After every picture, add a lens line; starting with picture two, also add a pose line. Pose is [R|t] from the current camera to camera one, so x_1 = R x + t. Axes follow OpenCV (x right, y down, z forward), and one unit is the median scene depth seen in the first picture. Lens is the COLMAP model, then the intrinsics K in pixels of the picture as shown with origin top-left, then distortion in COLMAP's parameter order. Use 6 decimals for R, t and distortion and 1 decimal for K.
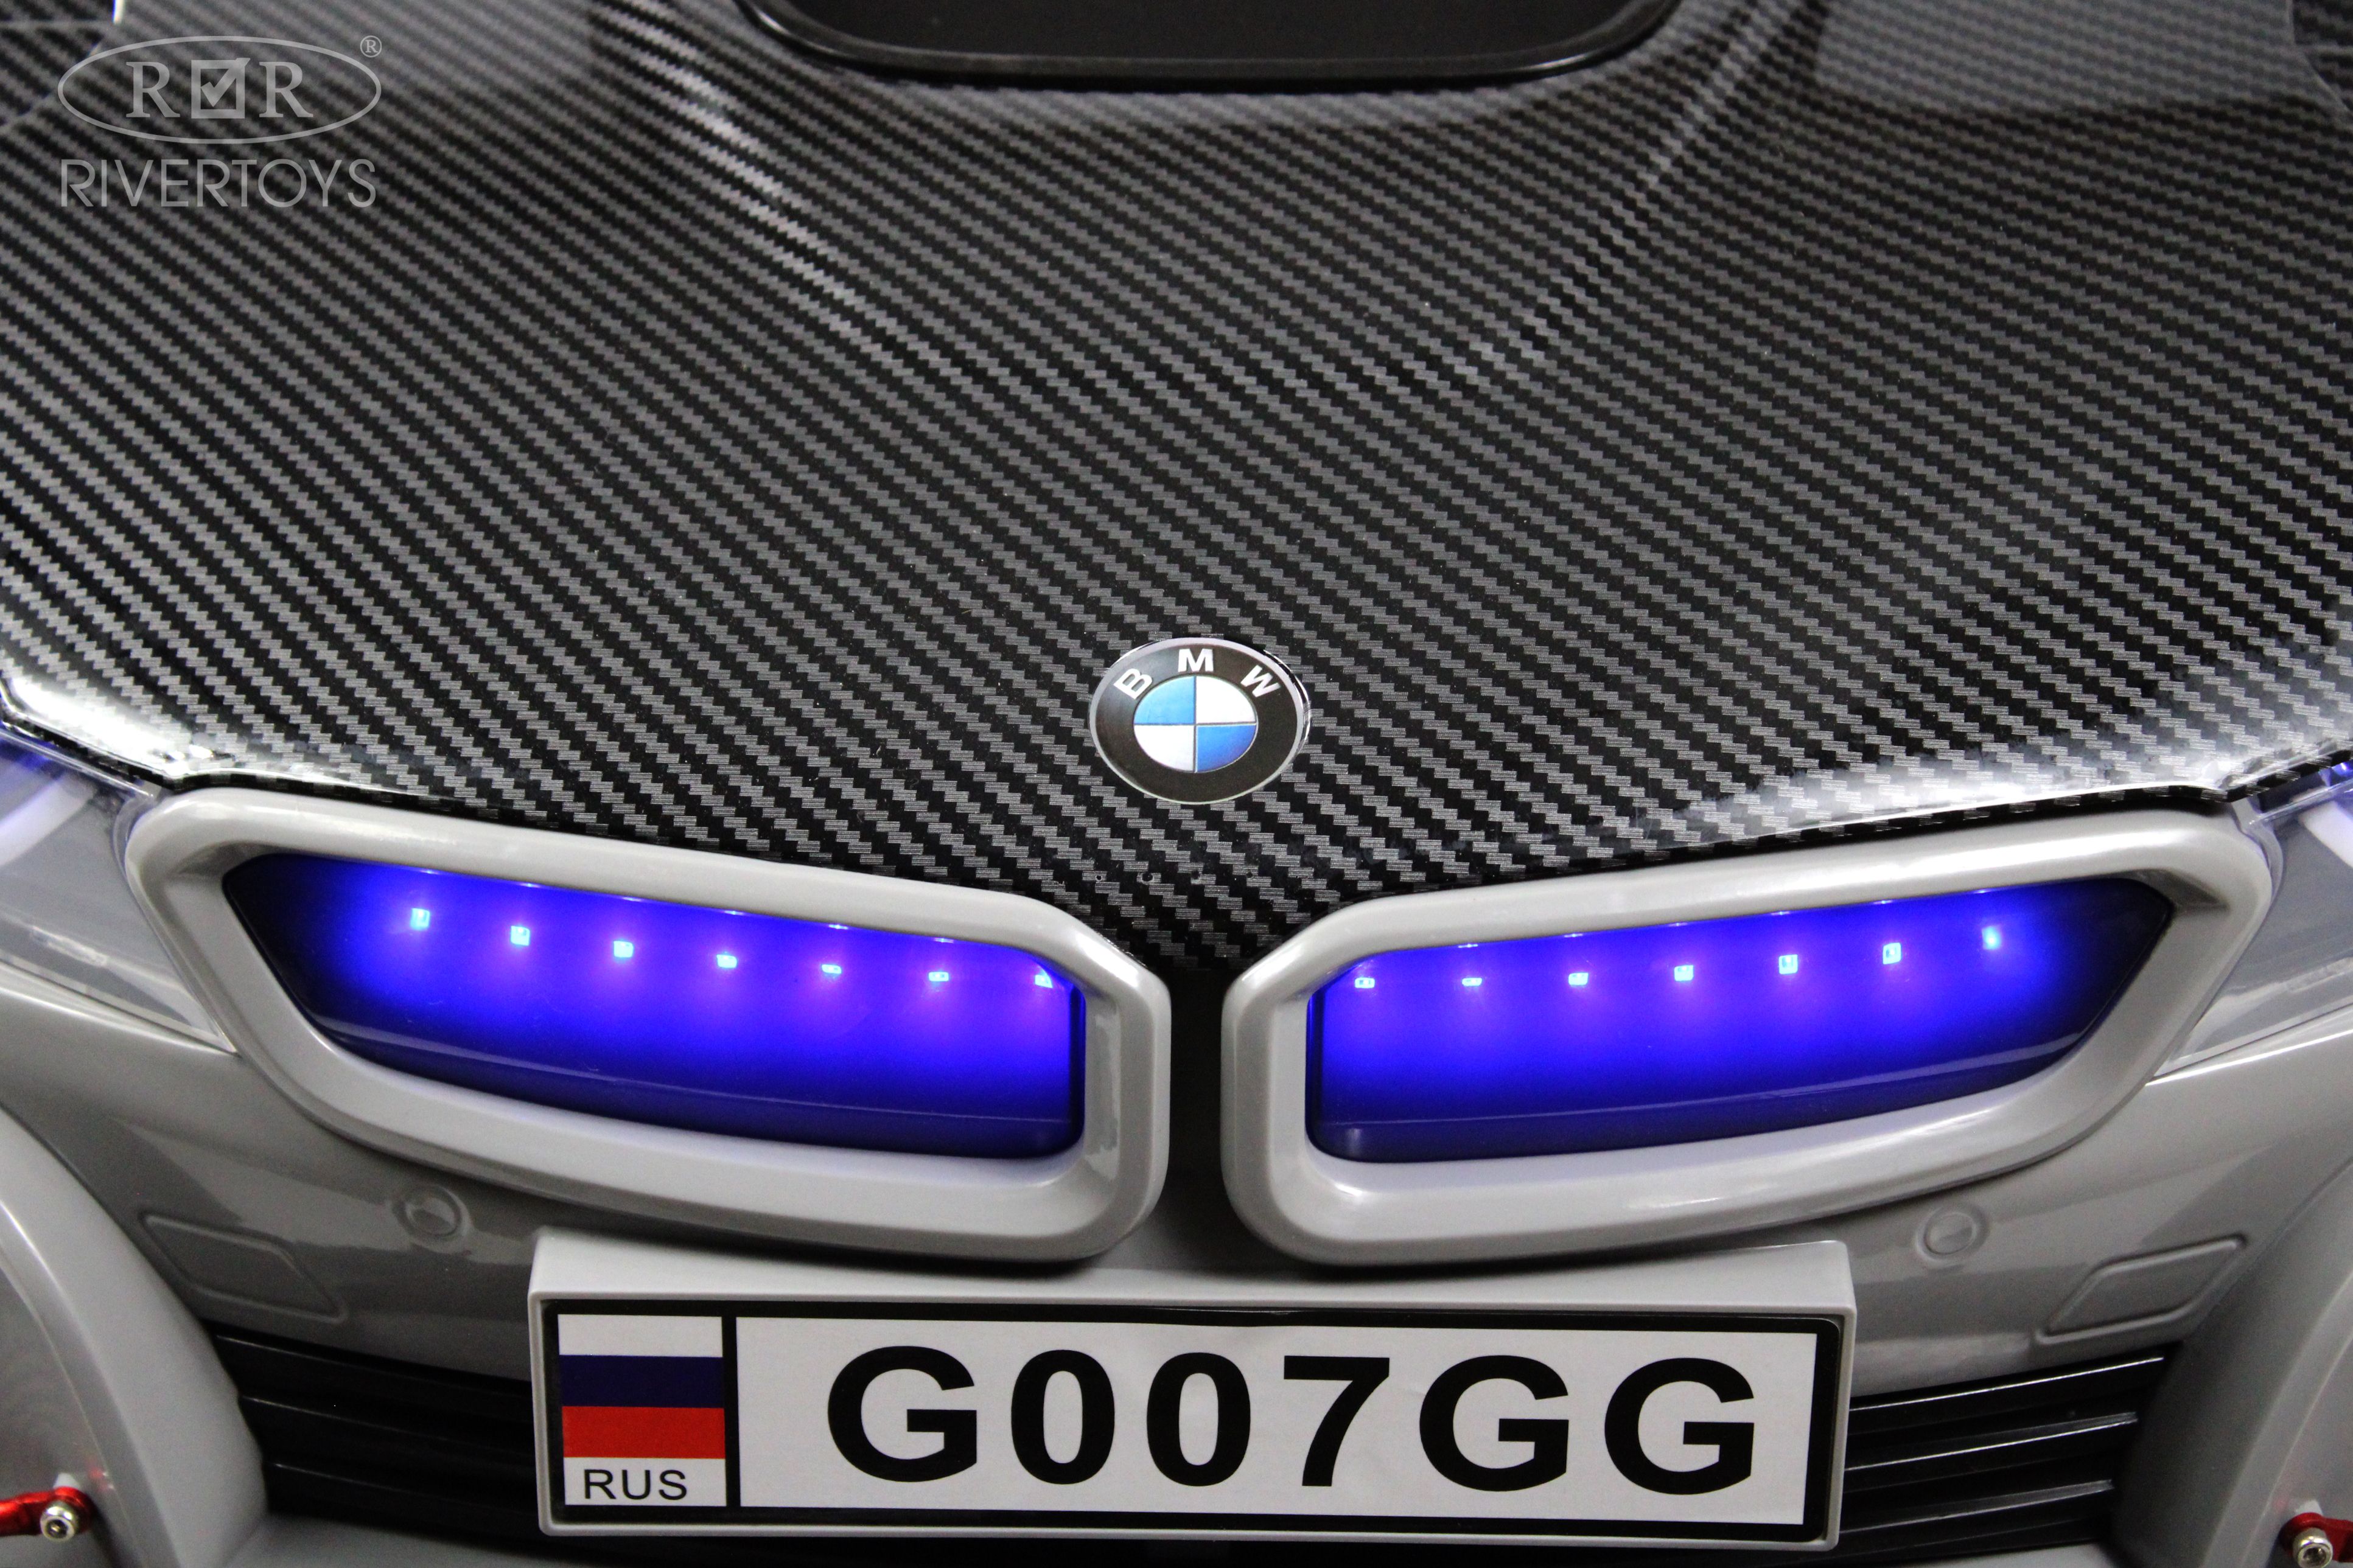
lens RADIAL K [[5592.8, 0, 1174.4], [0, 5592.8, 782.5], [0, 0, 1]] dist [0.101124, 0.000000]
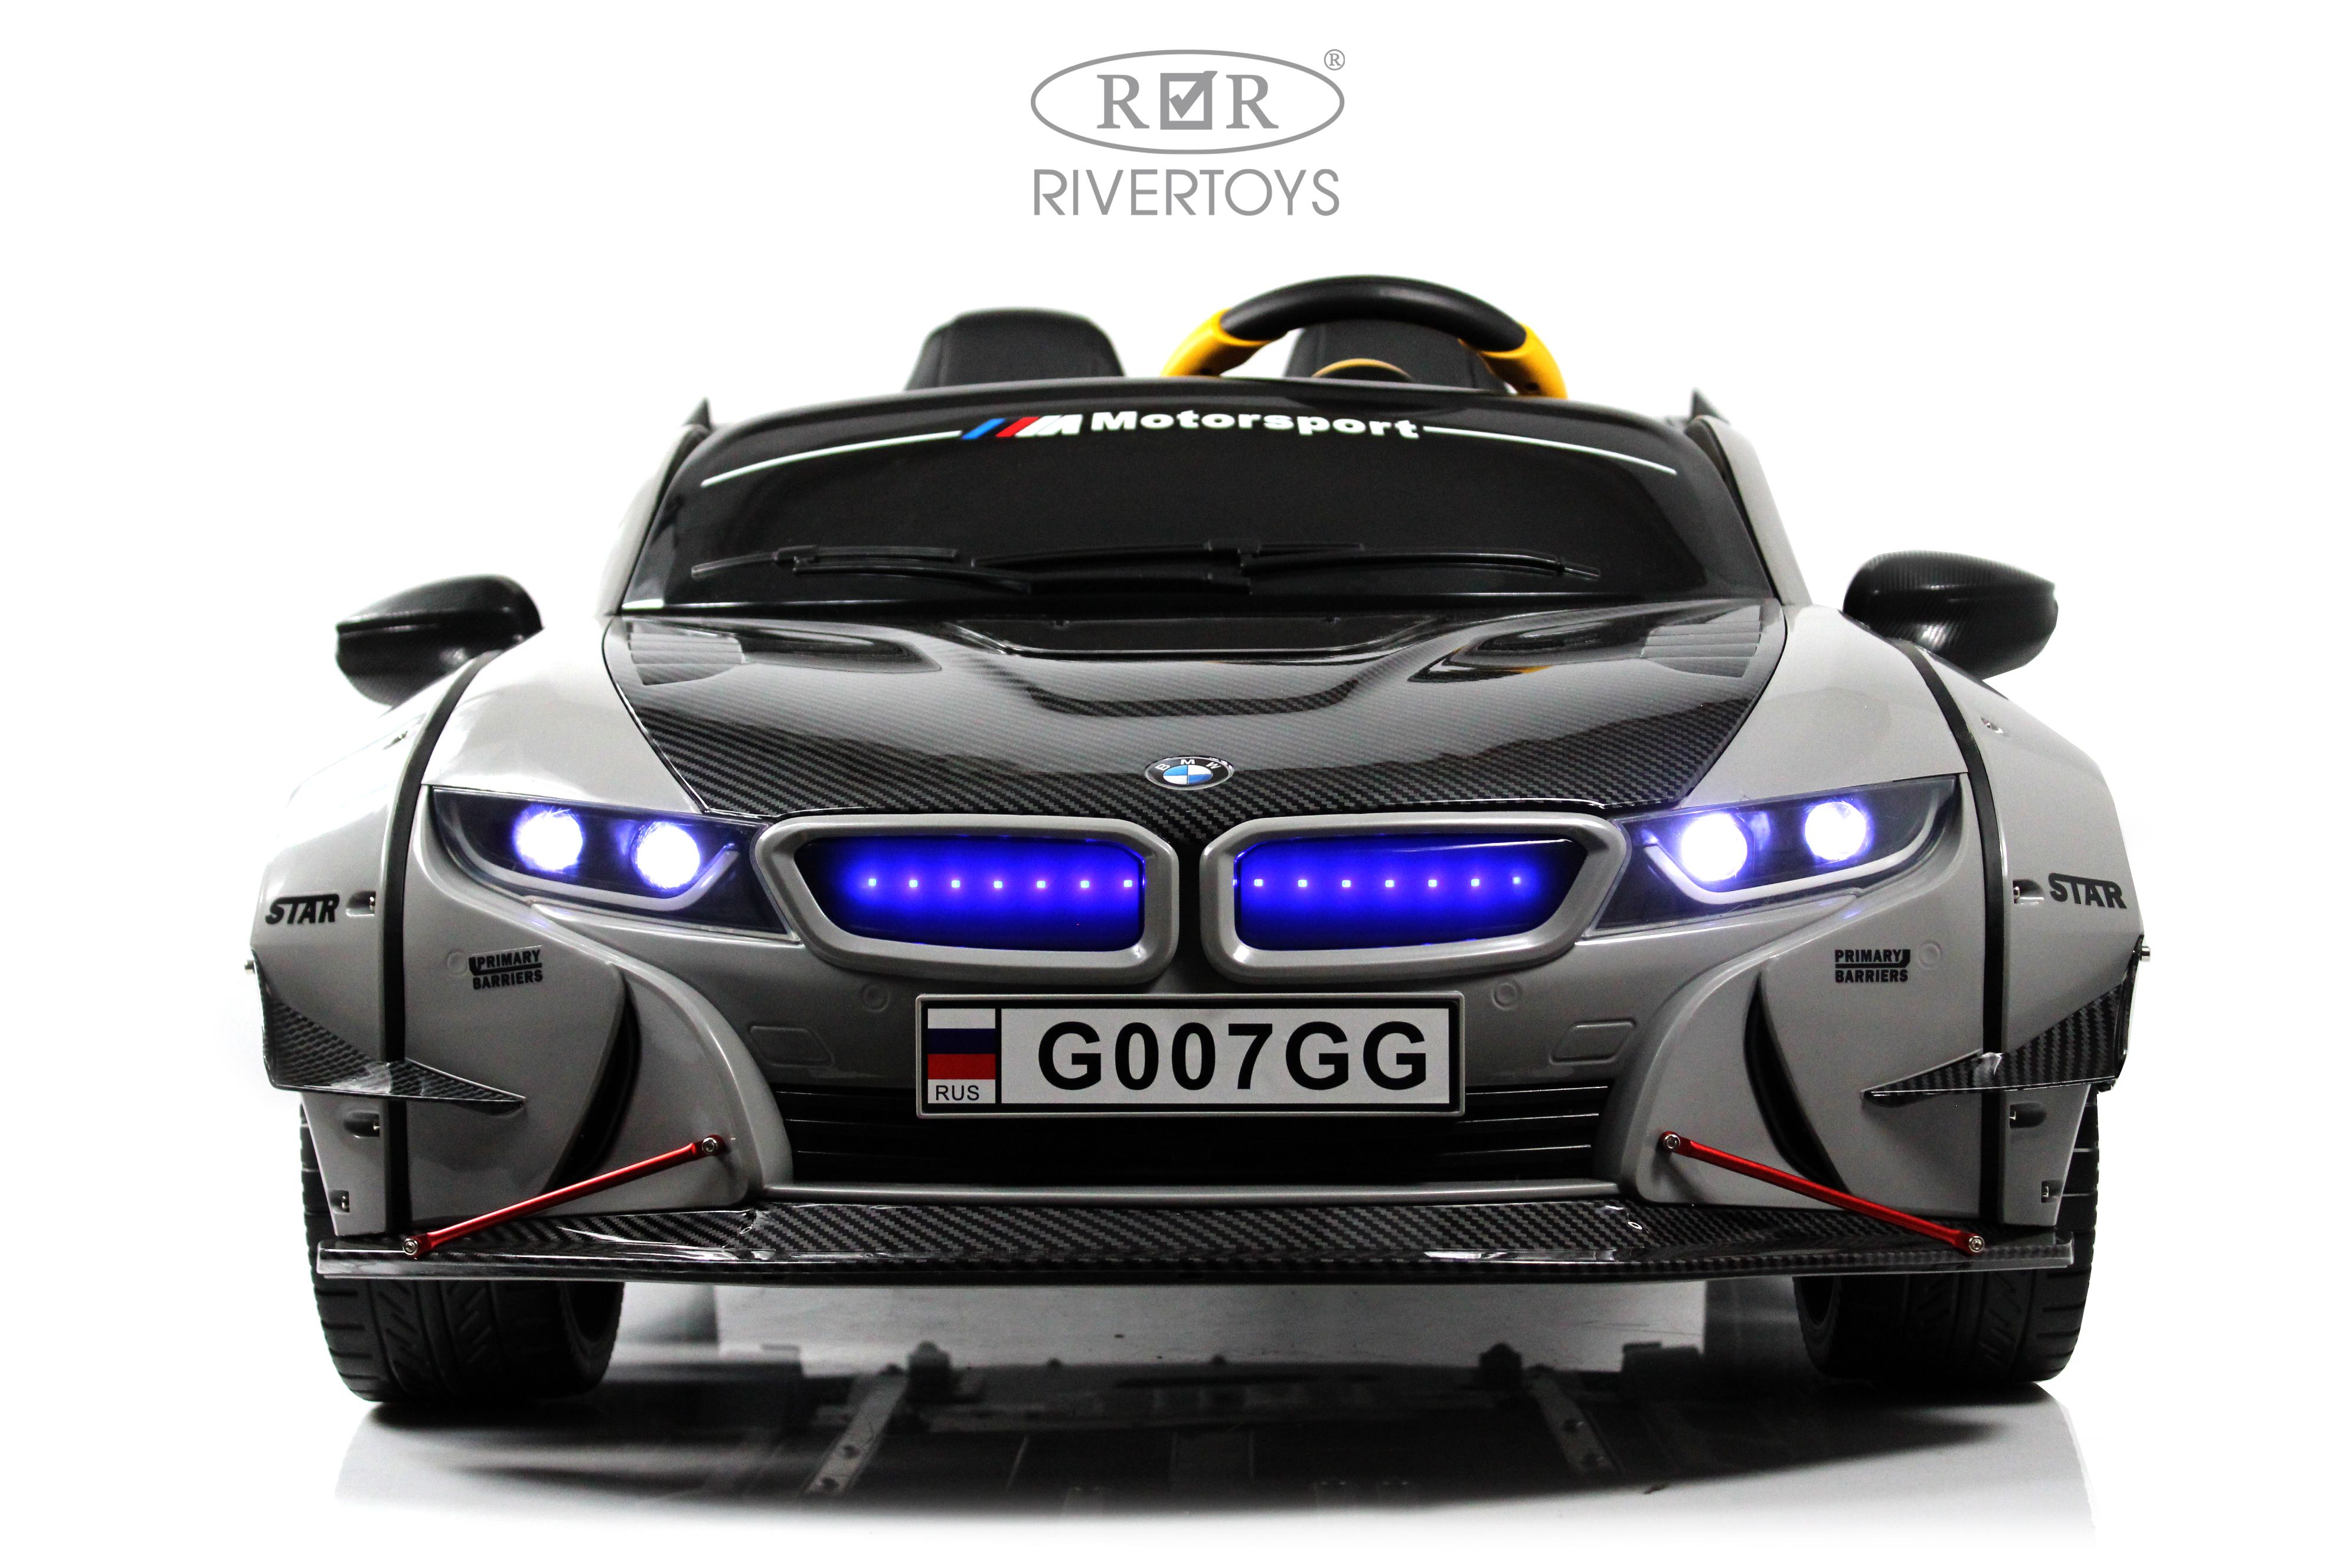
lens RADIAL K [[4435.5, 0, 1175.2], [0, 4435.5, 783.5], [0, 0, 1]] dist [0.066189, 0.000000]
pose [[0.999851, -0.016013, -0.006449, 0.010581], [0.010956, 0.877338, -0.479748, 0.922731], [0.013340, 0.479606, 0.877383, -0.720279]]
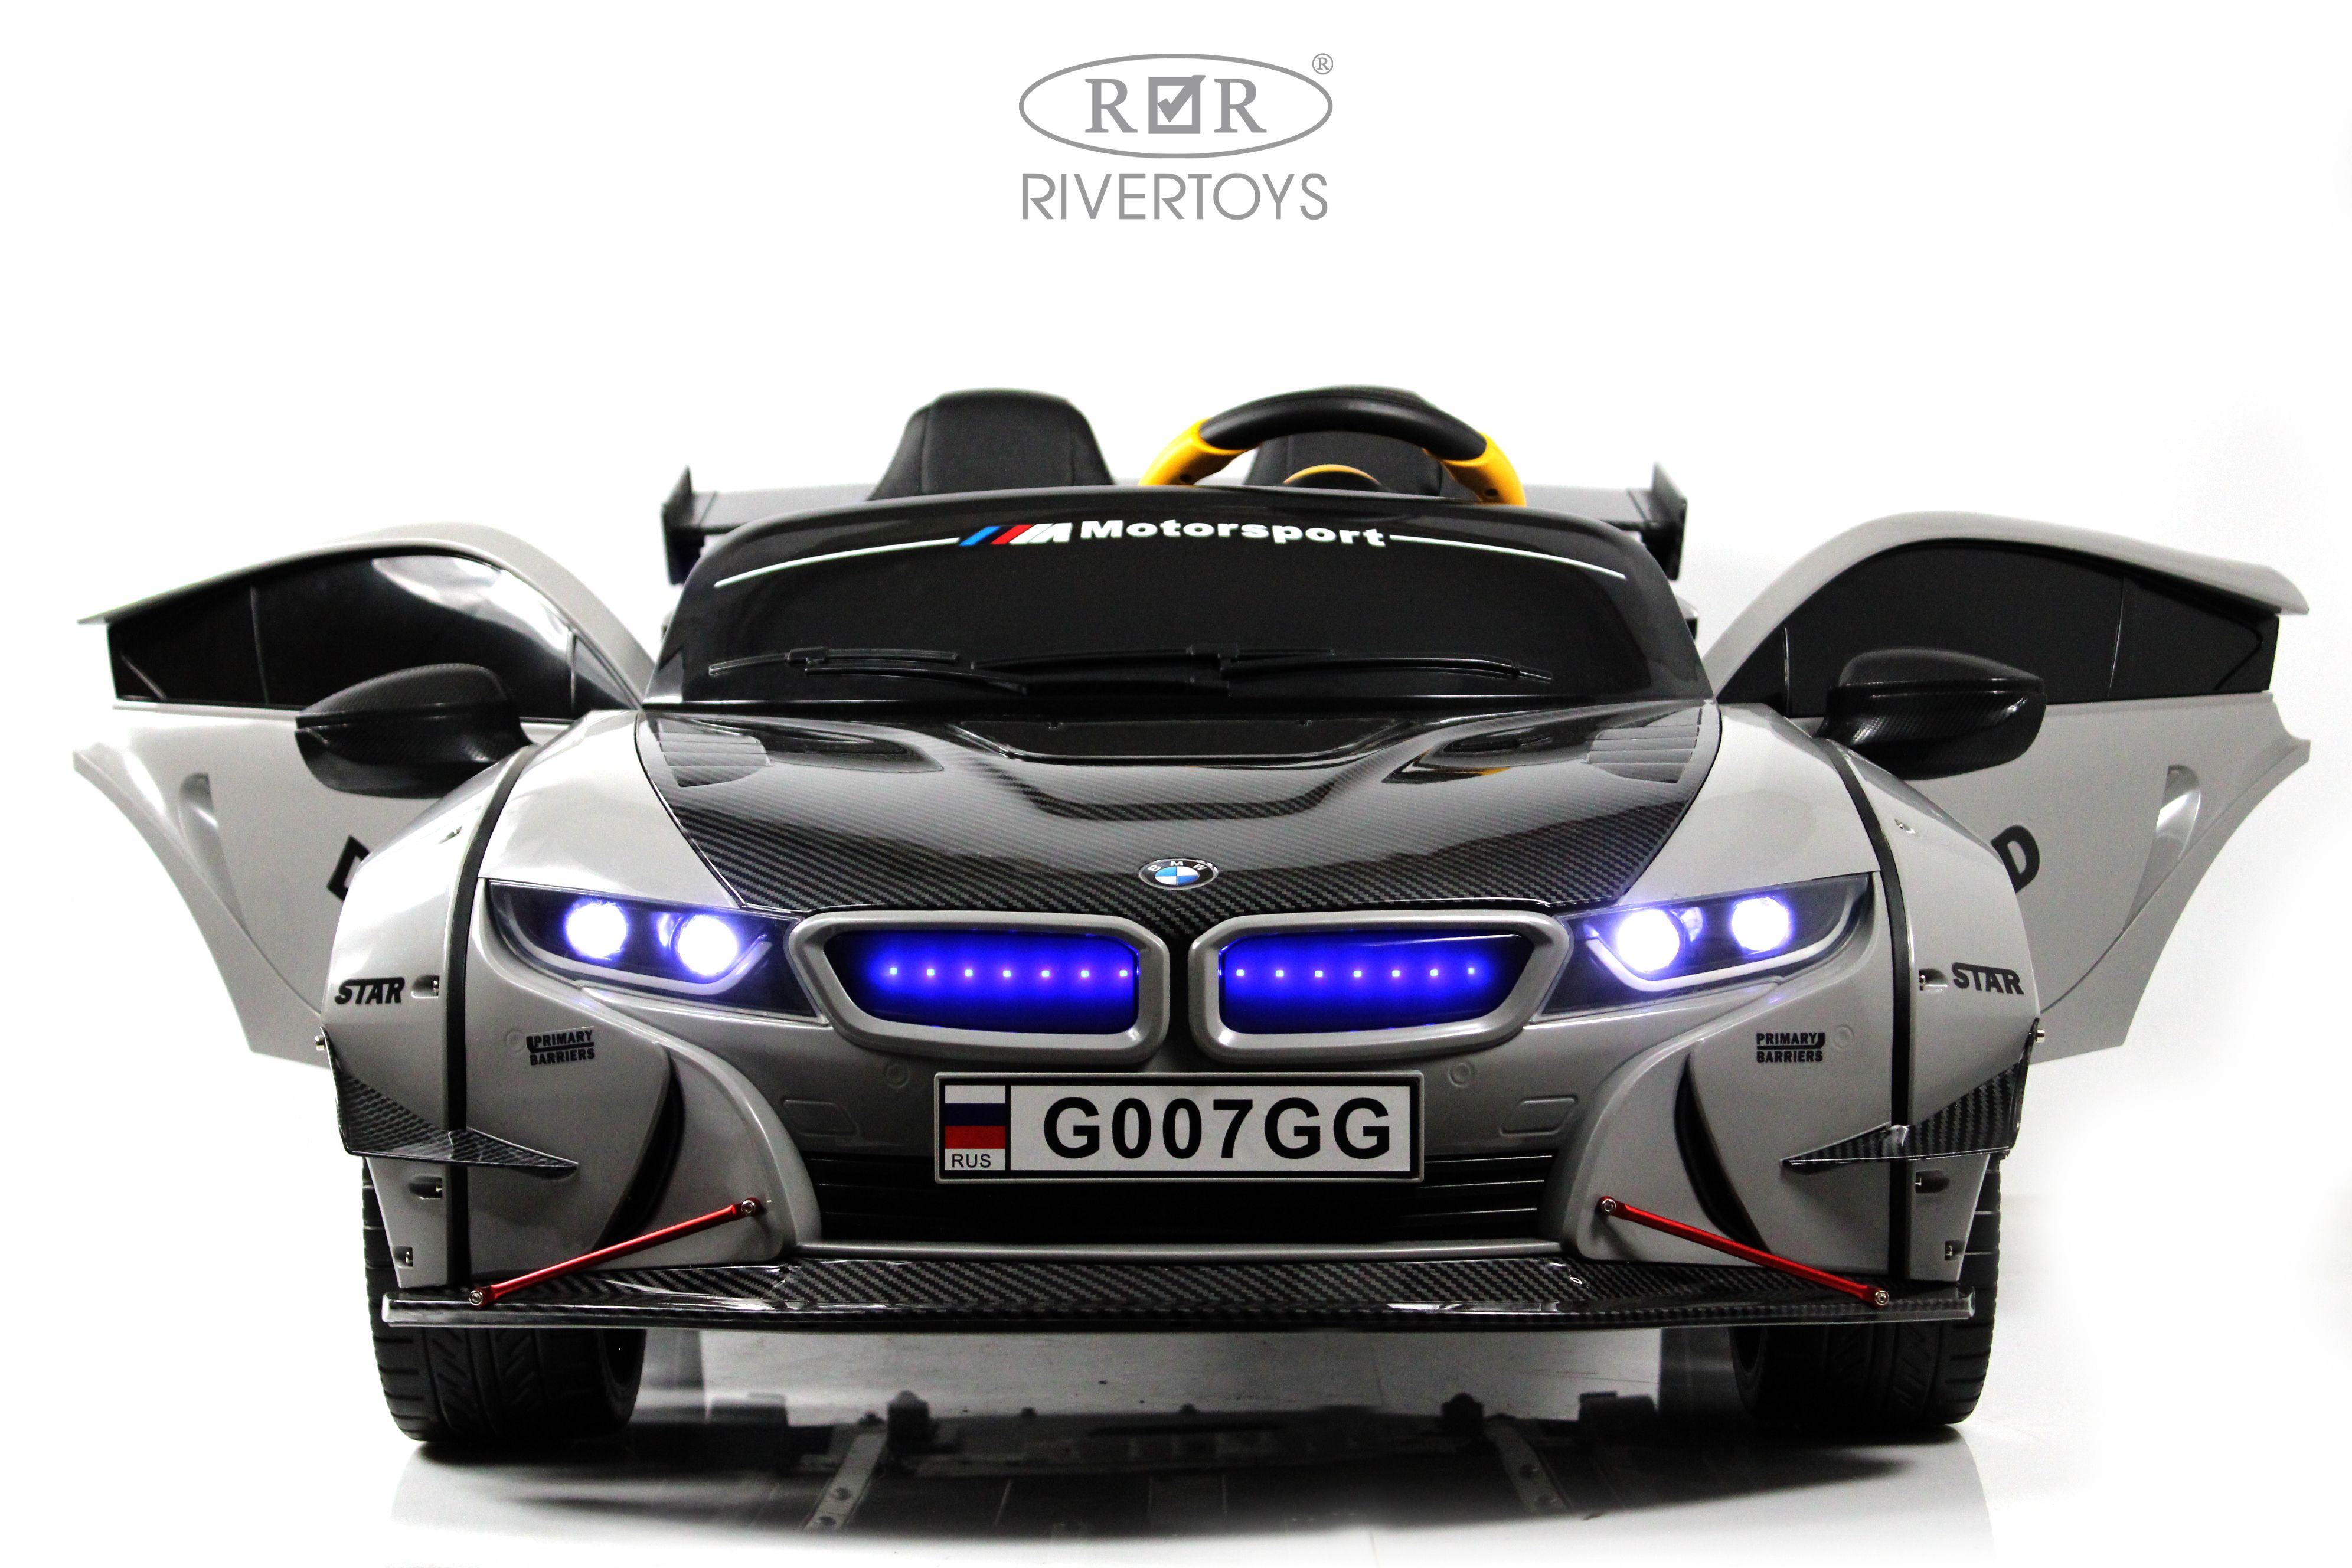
lens RADIAL K [[4909.6, 0, 1170.3], [0, 4909.6, 784.0], [0, 0, 1]] dist [0.095003, 0.000000]
pose [[0.999904, -0.013248, 0.004104, -0.008865], [0.013591, 0.876970, -0.480353, 1.100935], [0.002765, 0.480362, 0.877066, -1.143948]]
